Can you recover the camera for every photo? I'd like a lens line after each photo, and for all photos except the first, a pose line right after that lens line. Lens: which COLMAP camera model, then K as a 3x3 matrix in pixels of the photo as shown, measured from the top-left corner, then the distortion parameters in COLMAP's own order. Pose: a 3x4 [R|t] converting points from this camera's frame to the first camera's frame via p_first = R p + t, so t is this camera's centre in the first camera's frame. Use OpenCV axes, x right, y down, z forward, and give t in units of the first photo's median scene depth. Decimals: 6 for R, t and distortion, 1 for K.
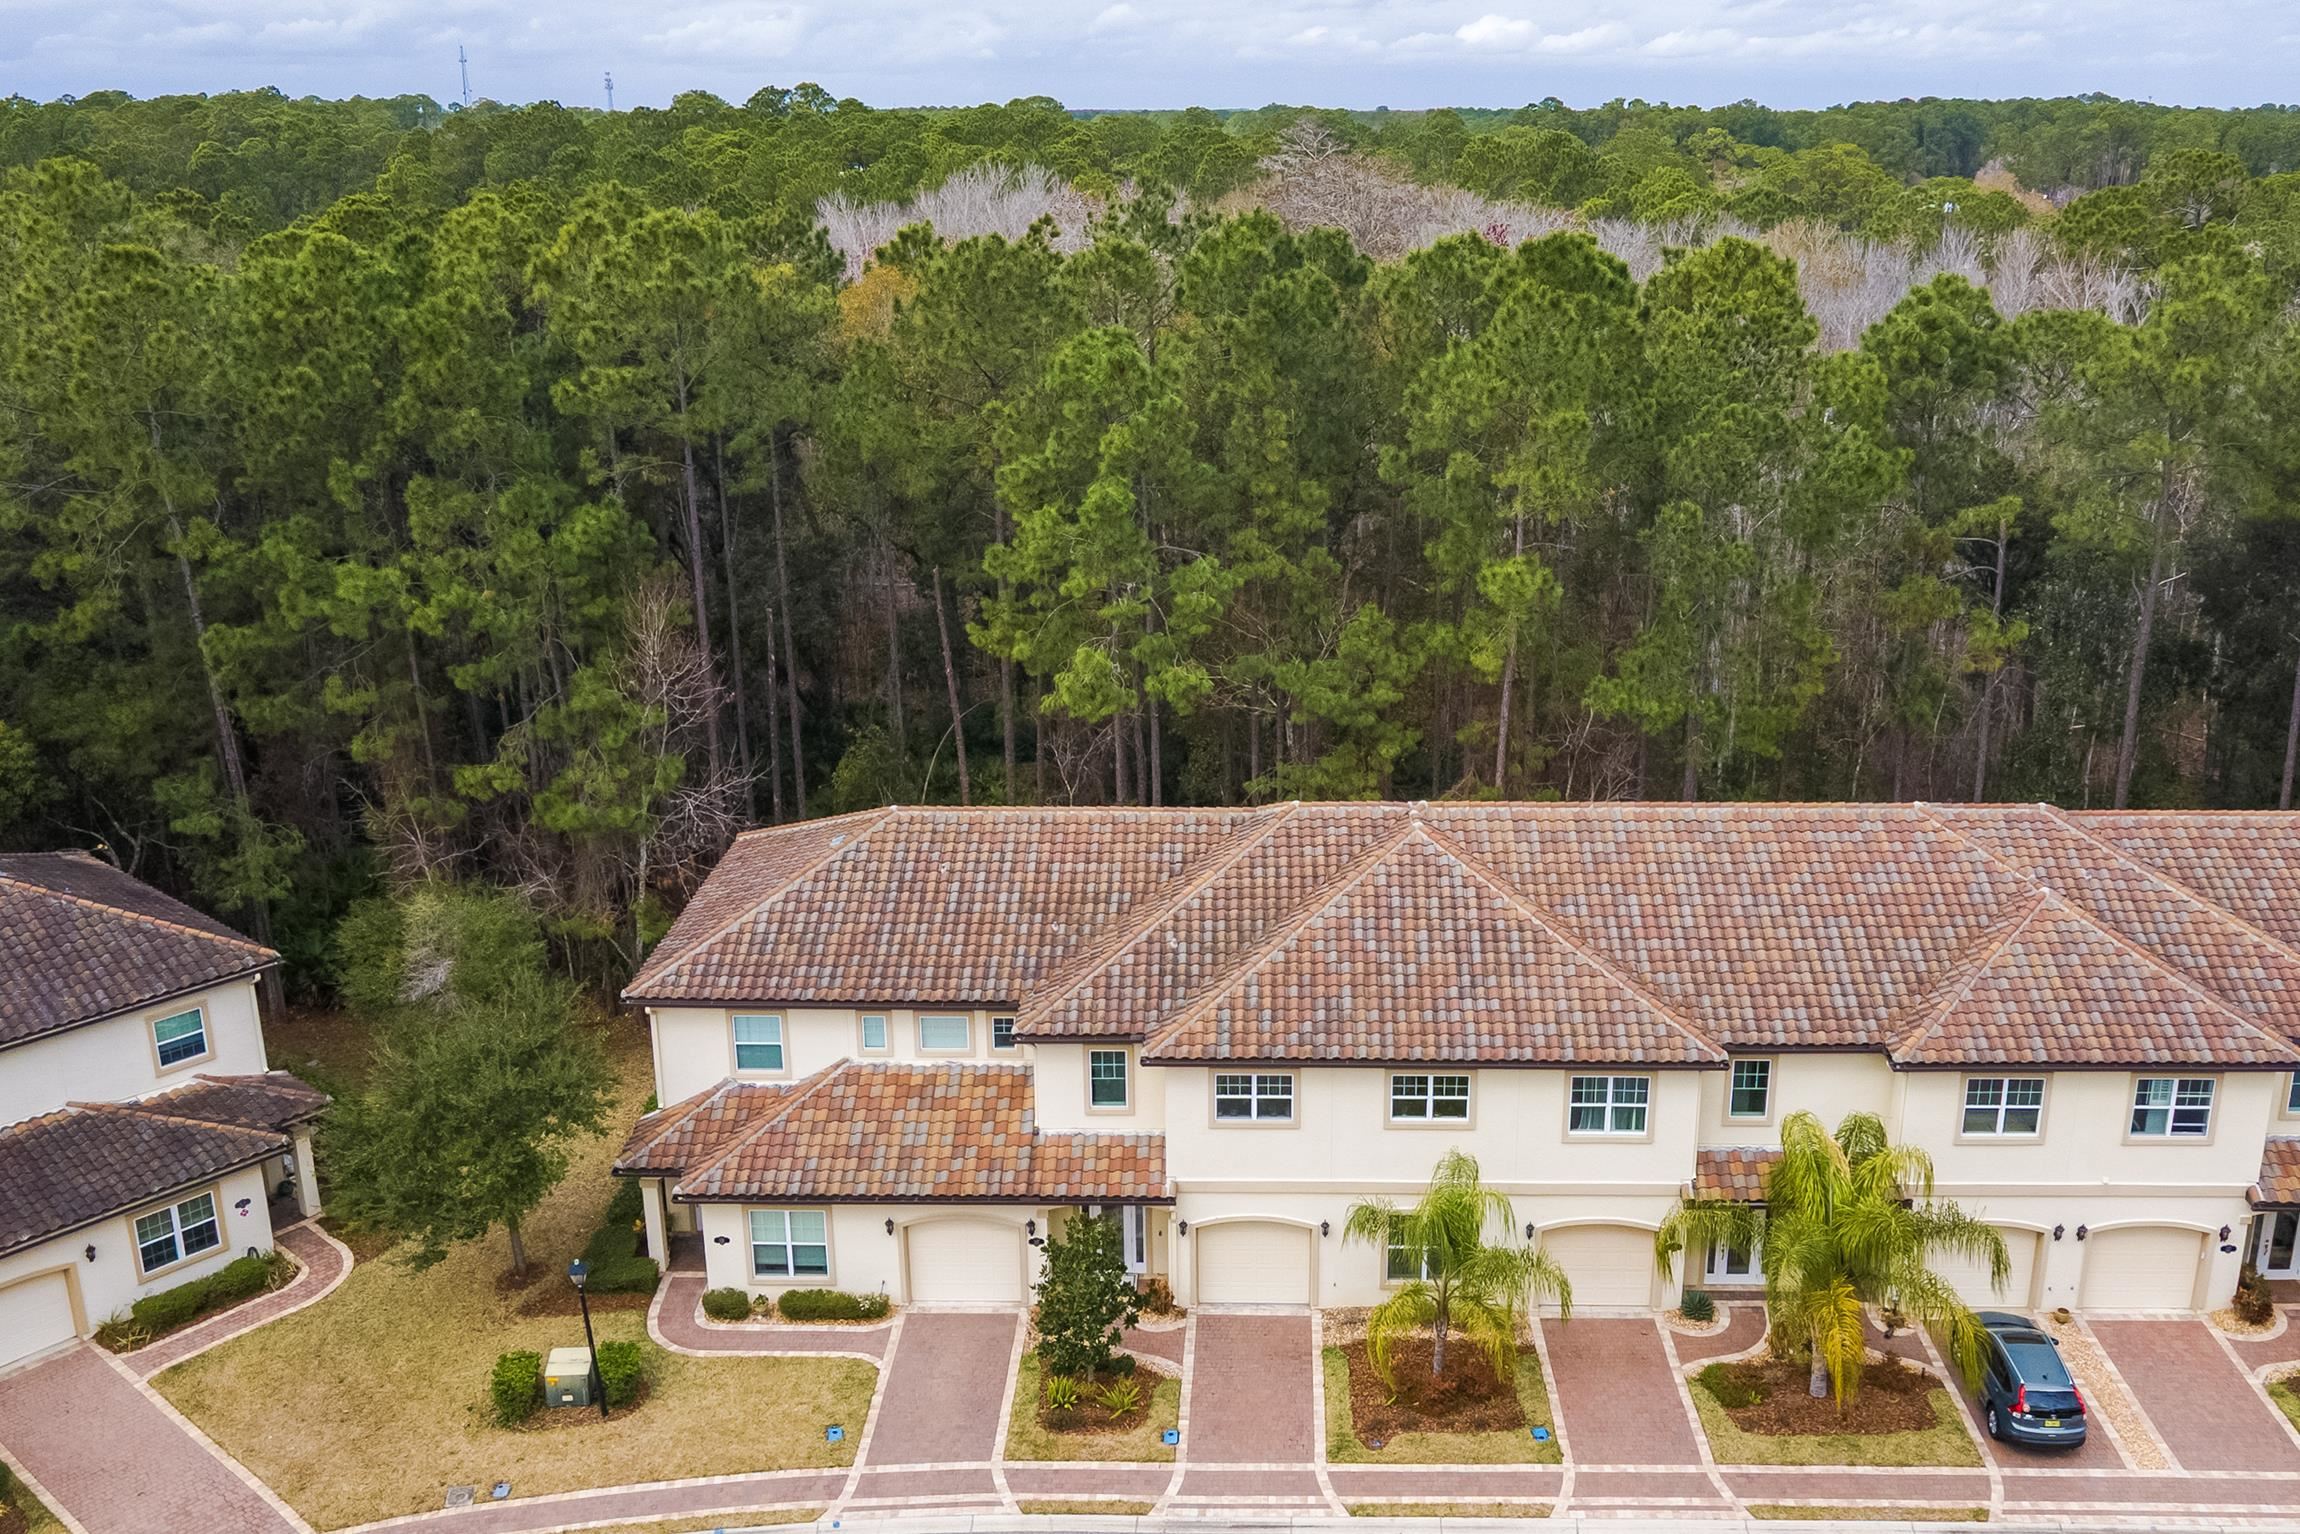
lens RADIAL K [[2082.0, 0, 1235.2], [0, 2082.0, 789.9], [0, 0, 1]] dist [-0.034867, 0.001848]
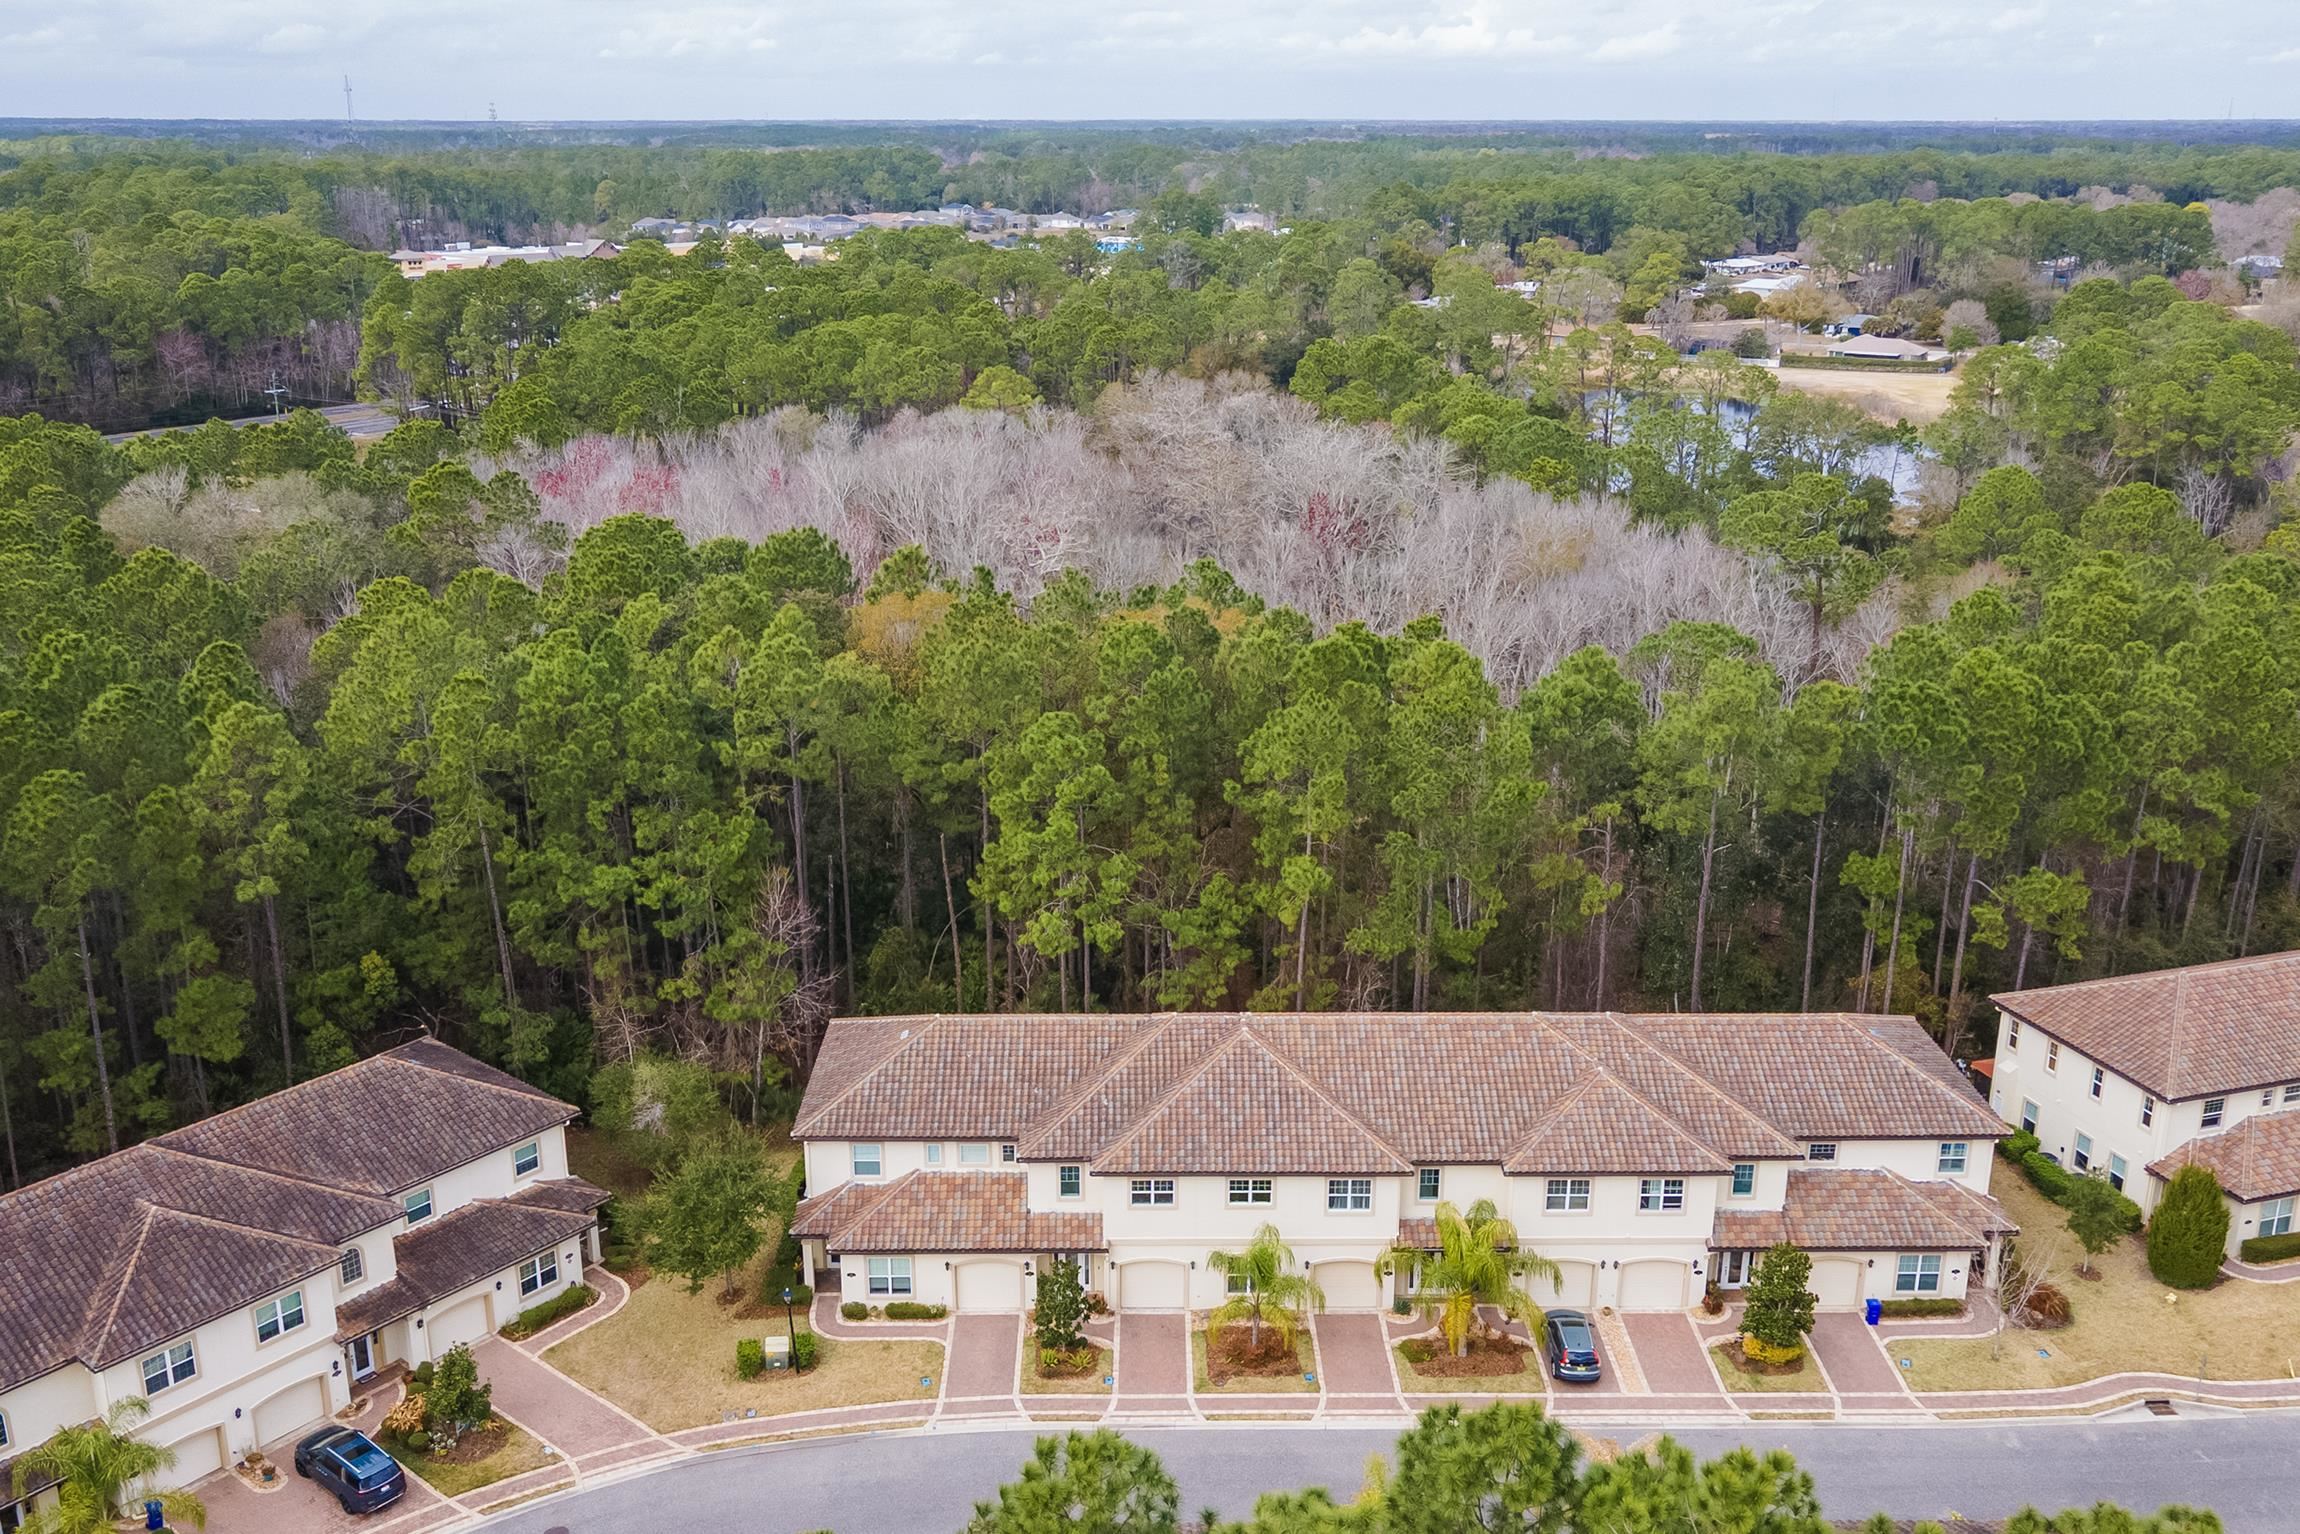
lens RADIAL K [[2082.0, 0, 1144.6], [0, 2082.0, 765.1], [0, 0, 1]] dist [-0.034867, 0.001848]
pose [[0.999822, -0.004536, 0.018311, -0.027692], [0.004728, 0.999934, -0.010442, -0.193744], [-0.018263, 0.010526, 0.999778, -0.763455]]
